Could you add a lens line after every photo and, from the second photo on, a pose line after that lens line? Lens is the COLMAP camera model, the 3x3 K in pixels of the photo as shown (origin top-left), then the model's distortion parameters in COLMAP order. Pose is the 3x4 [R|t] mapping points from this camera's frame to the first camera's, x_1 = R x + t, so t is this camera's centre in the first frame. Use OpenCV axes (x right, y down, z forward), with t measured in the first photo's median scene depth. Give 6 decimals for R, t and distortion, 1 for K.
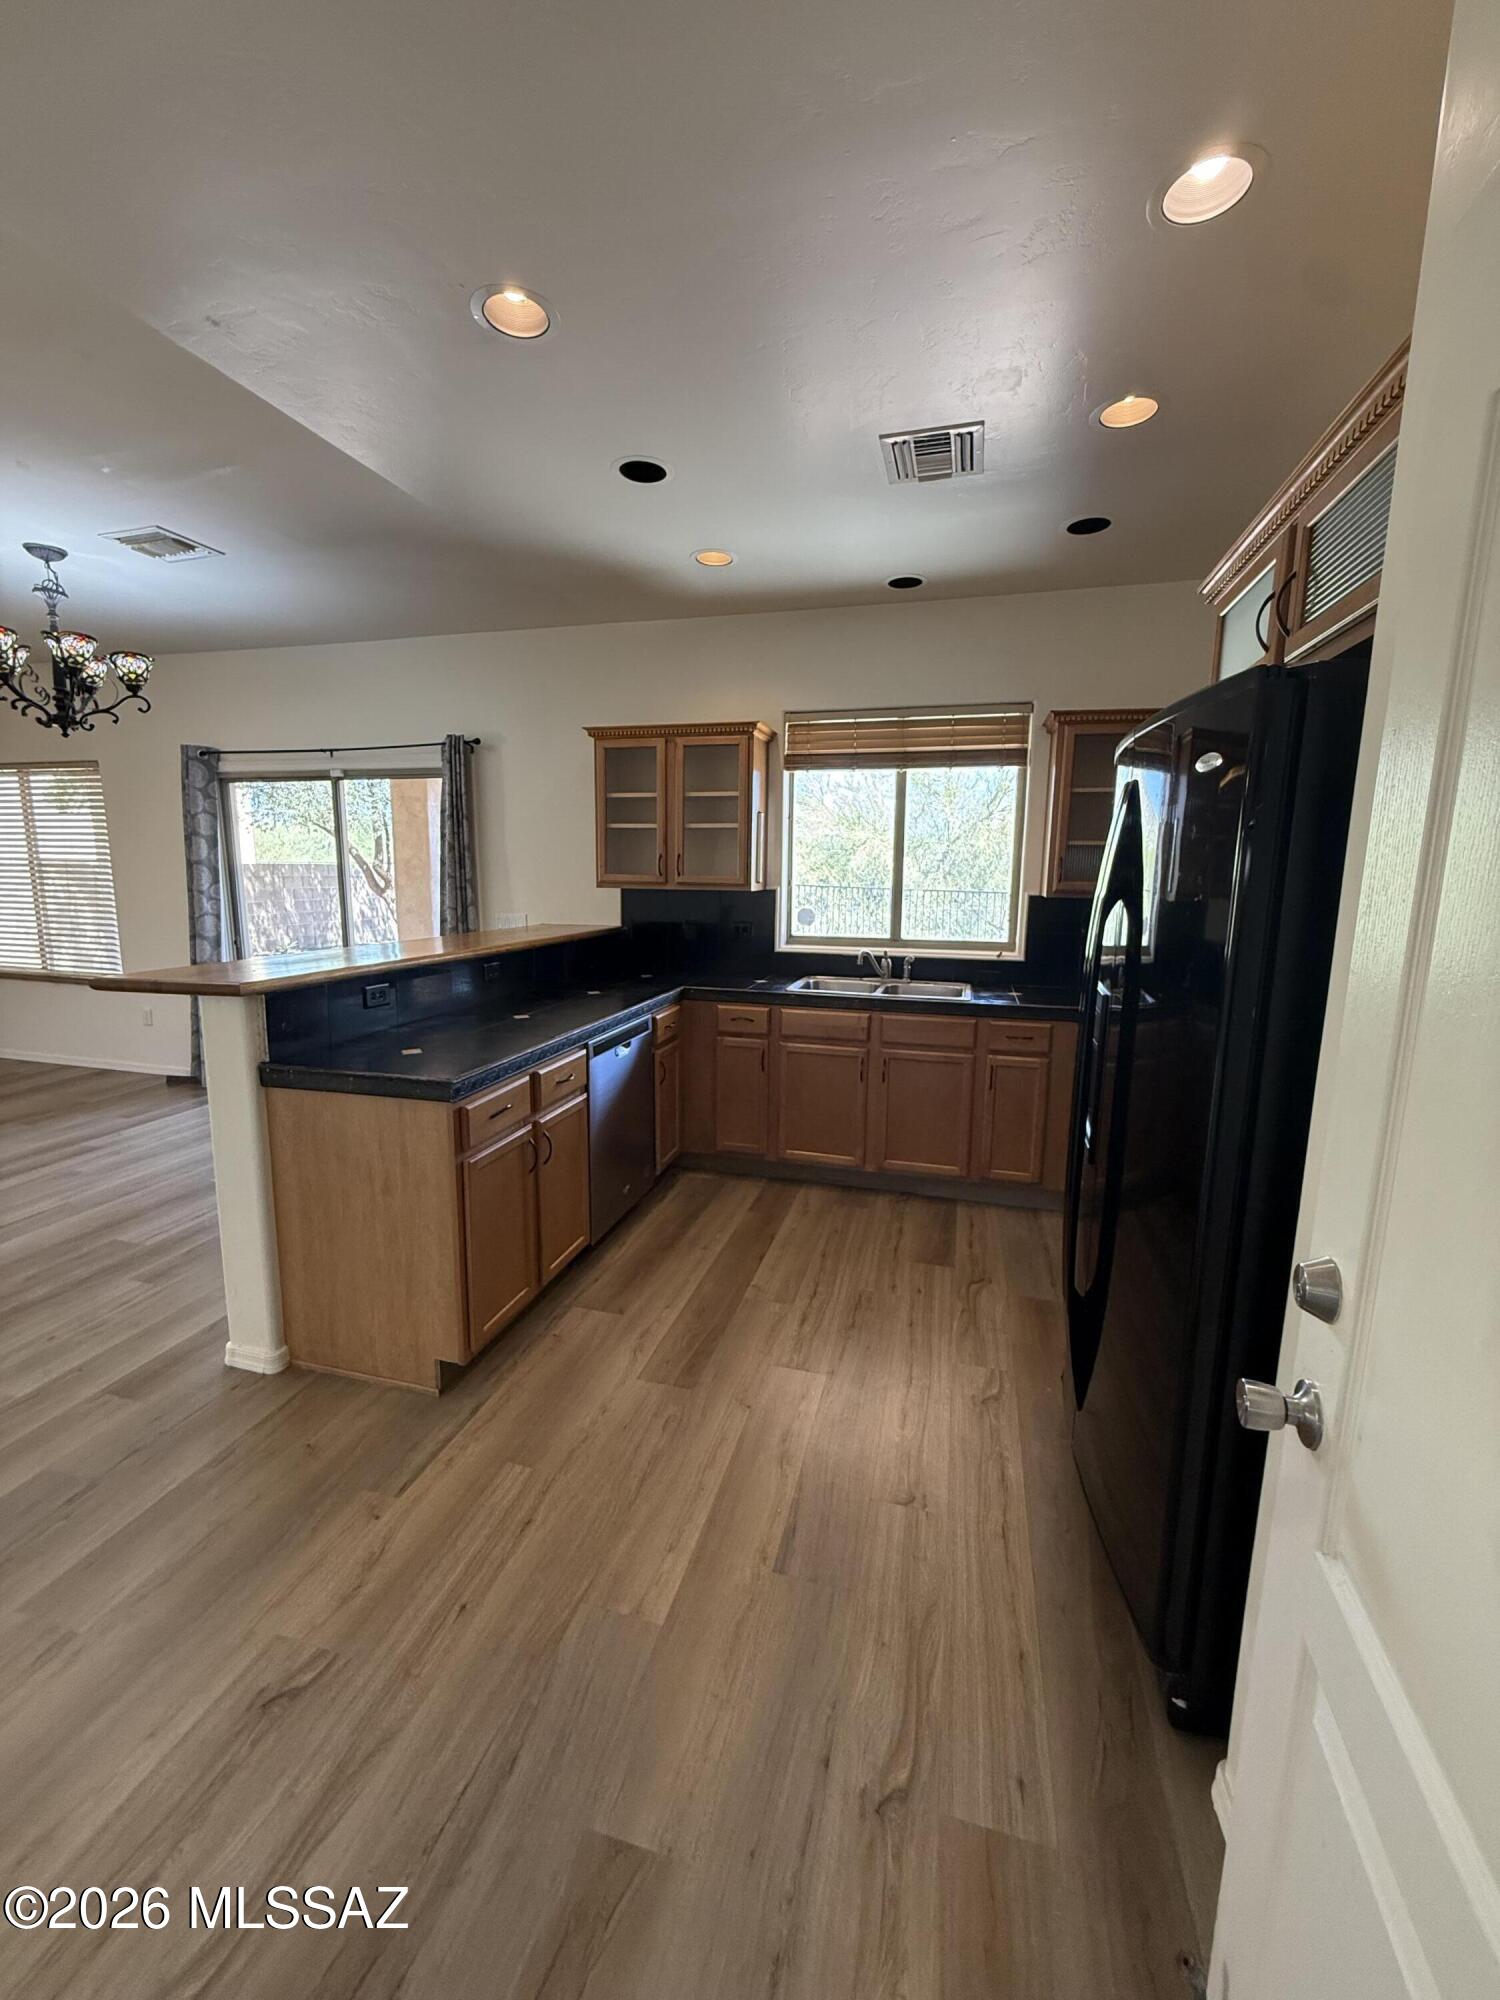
lens RADIAL K [[795.8, 0, 746.2], [0, 795.8, 994.2], [0, 0, 1]] dist [-0.001641, -0.000057]
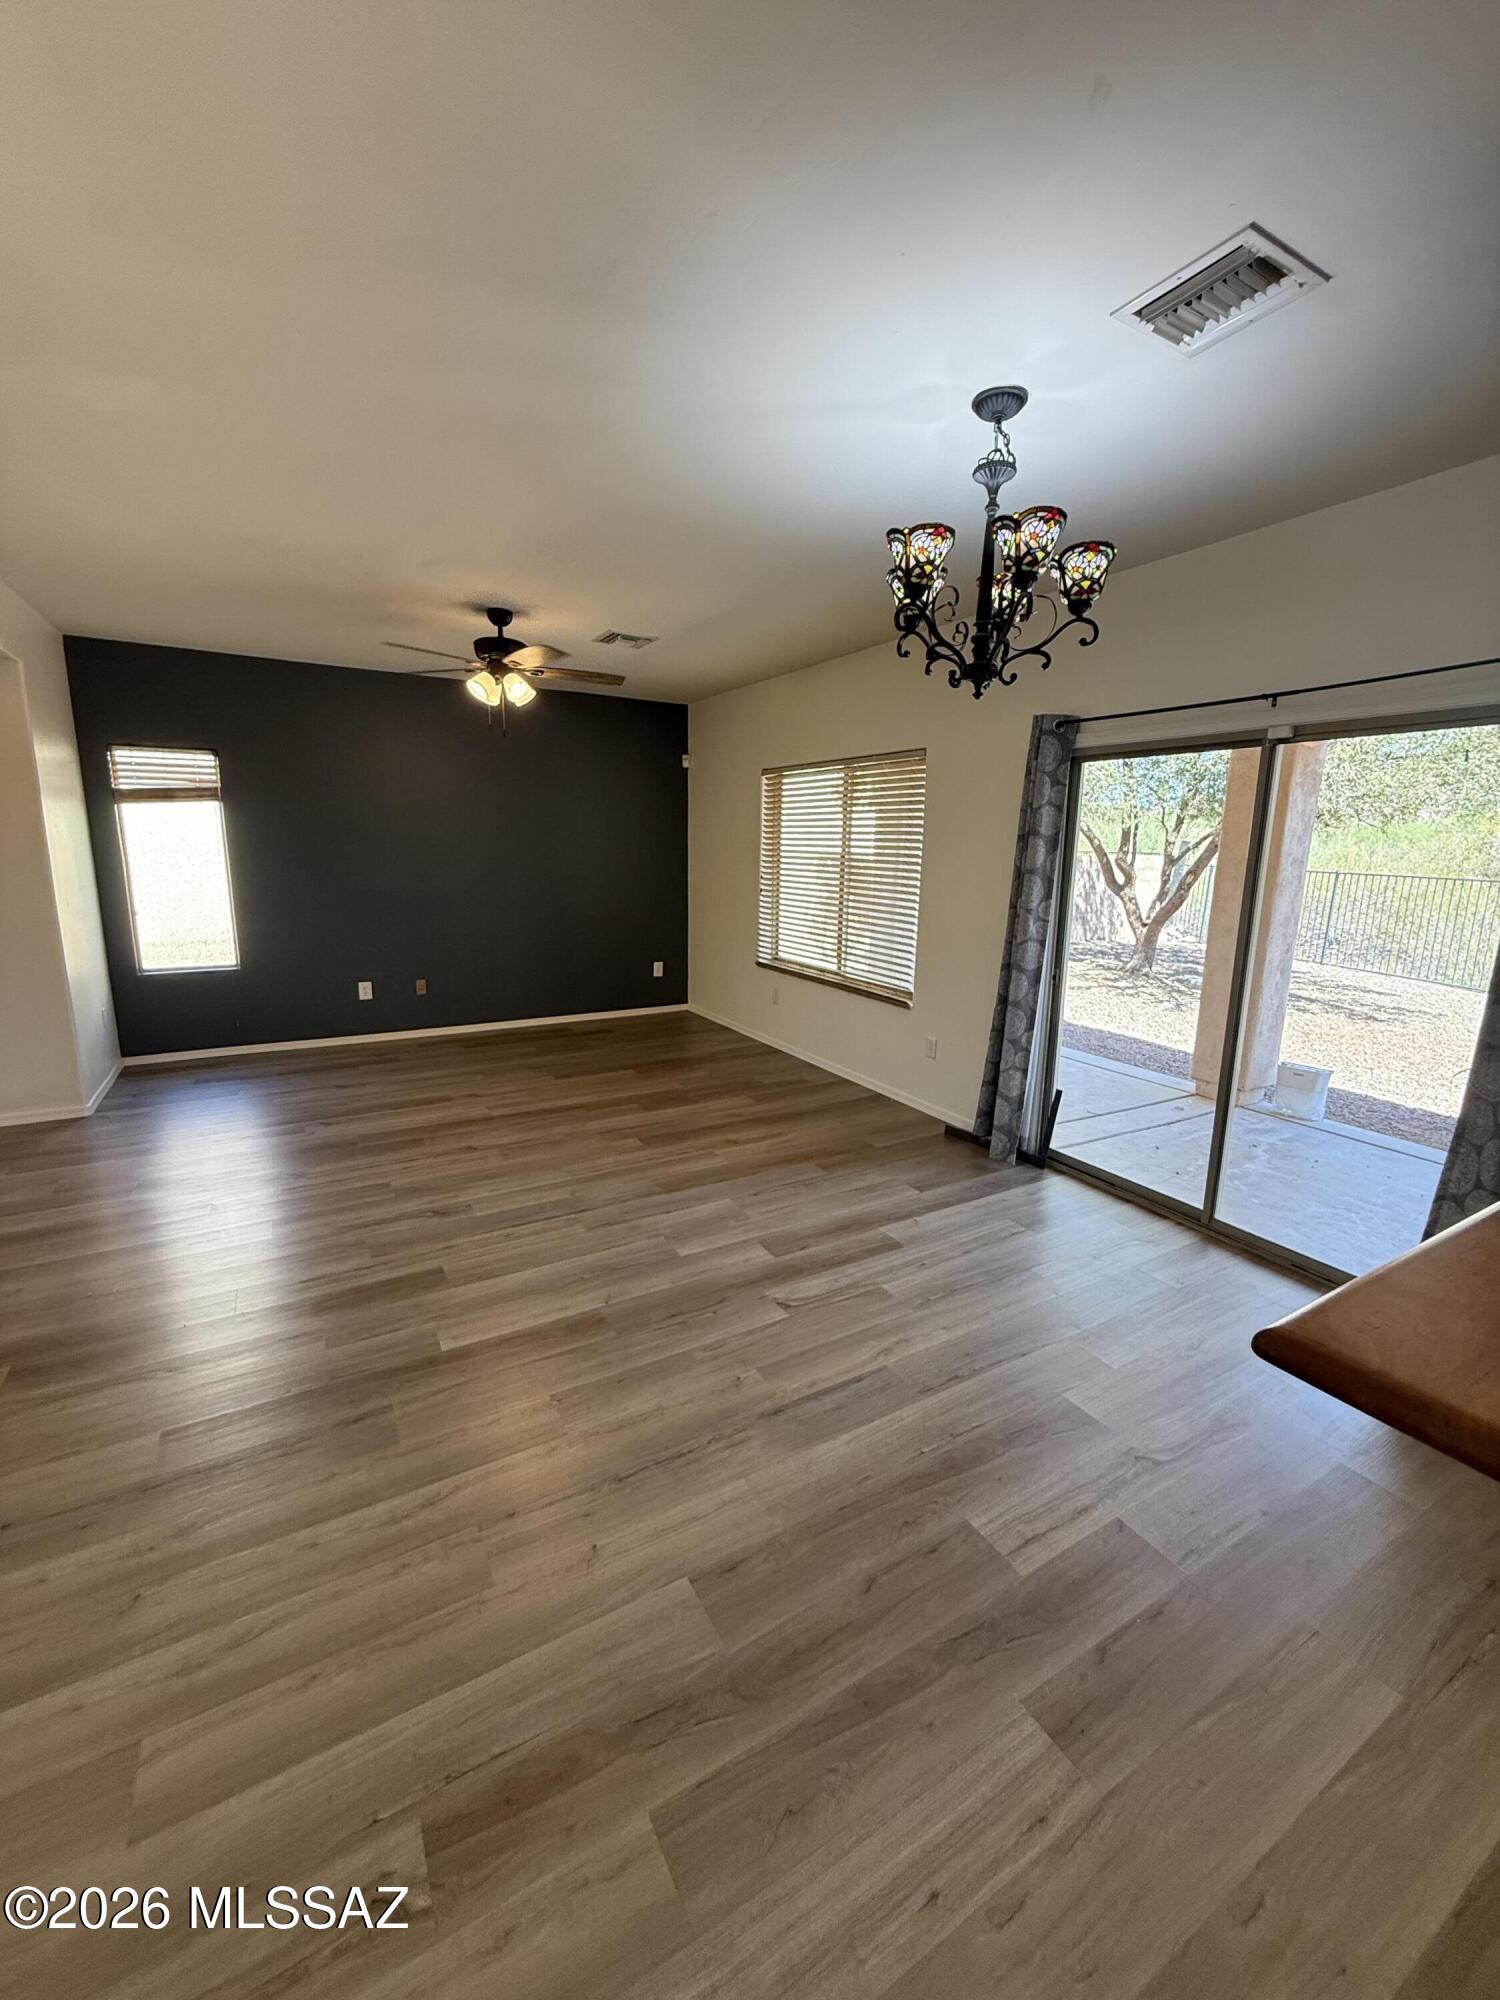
lens RADIAL K [[795.8, 0, 746.2], [0, 795.8, 994.2], [0, 0, 1]] dist [-0.001641, -0.000057]
pose [[0.709442, 0.129976, -0.692675, -0.369384], [-0.116543, 0.990951, 0.066582, -0.074084], [0.695061, 0.033490, 0.718170, 0.293497]]
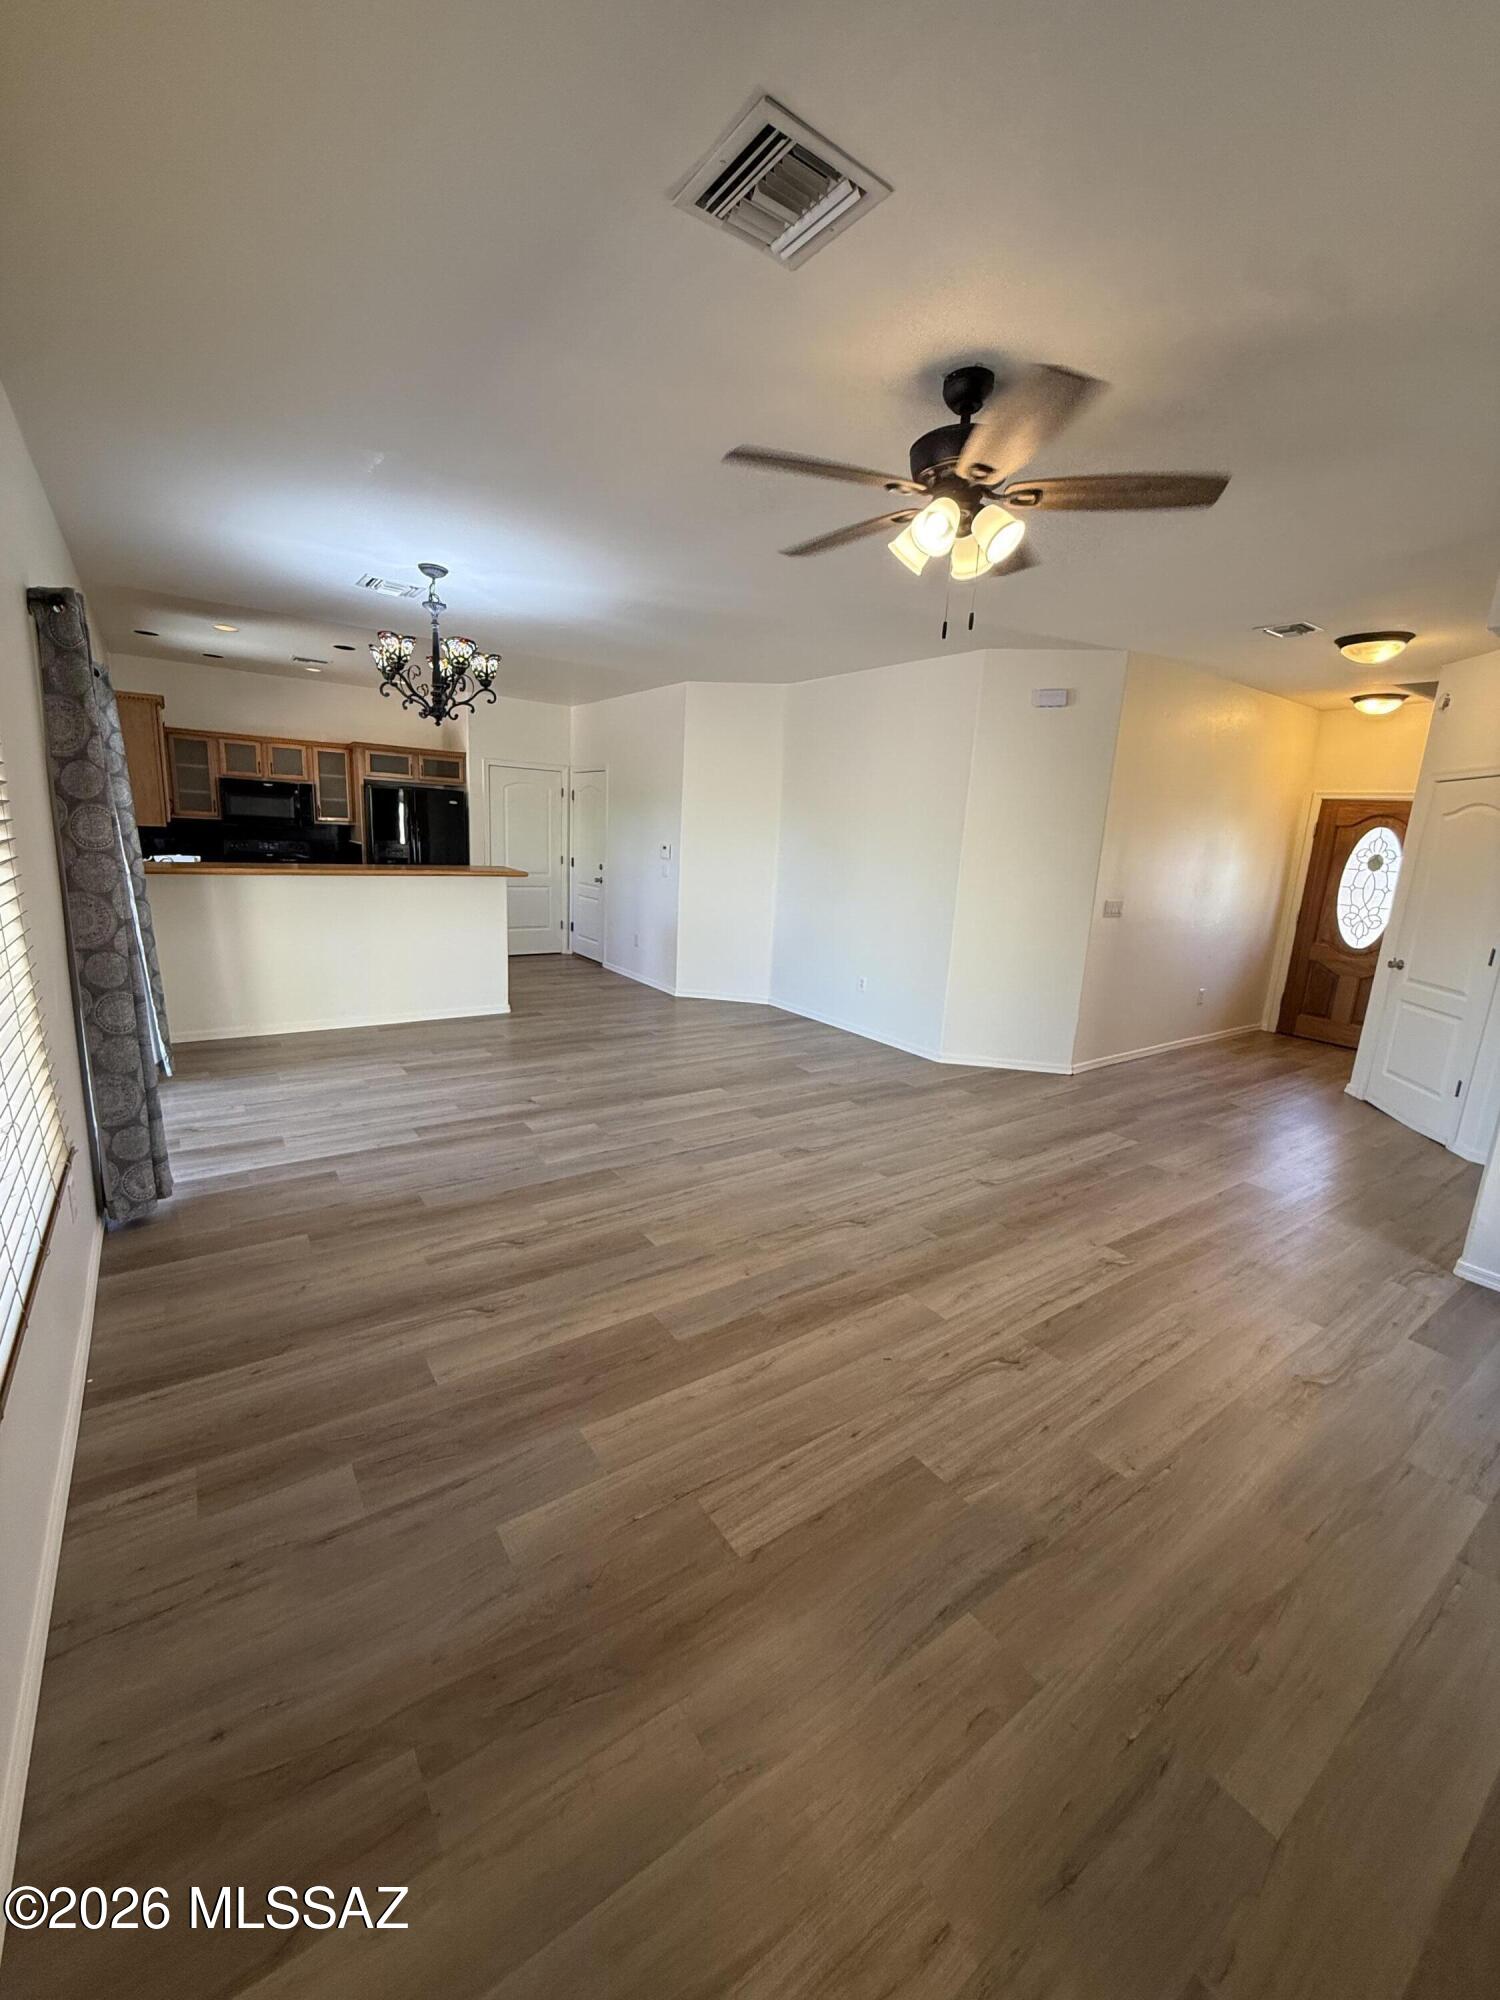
lens RADIAL K [[795.8, 0, 746.2], [0, 795.8, 994.2], [0, 0, 1]] dist [-0.001641, -0.000057]
pose [[-0.768901, -0.184253, 0.612244, -1.498917], [0.035713, 0.943704, 0.328856, -0.235070], [-0.638370, 0.274723, -0.719035, 1.240523]]
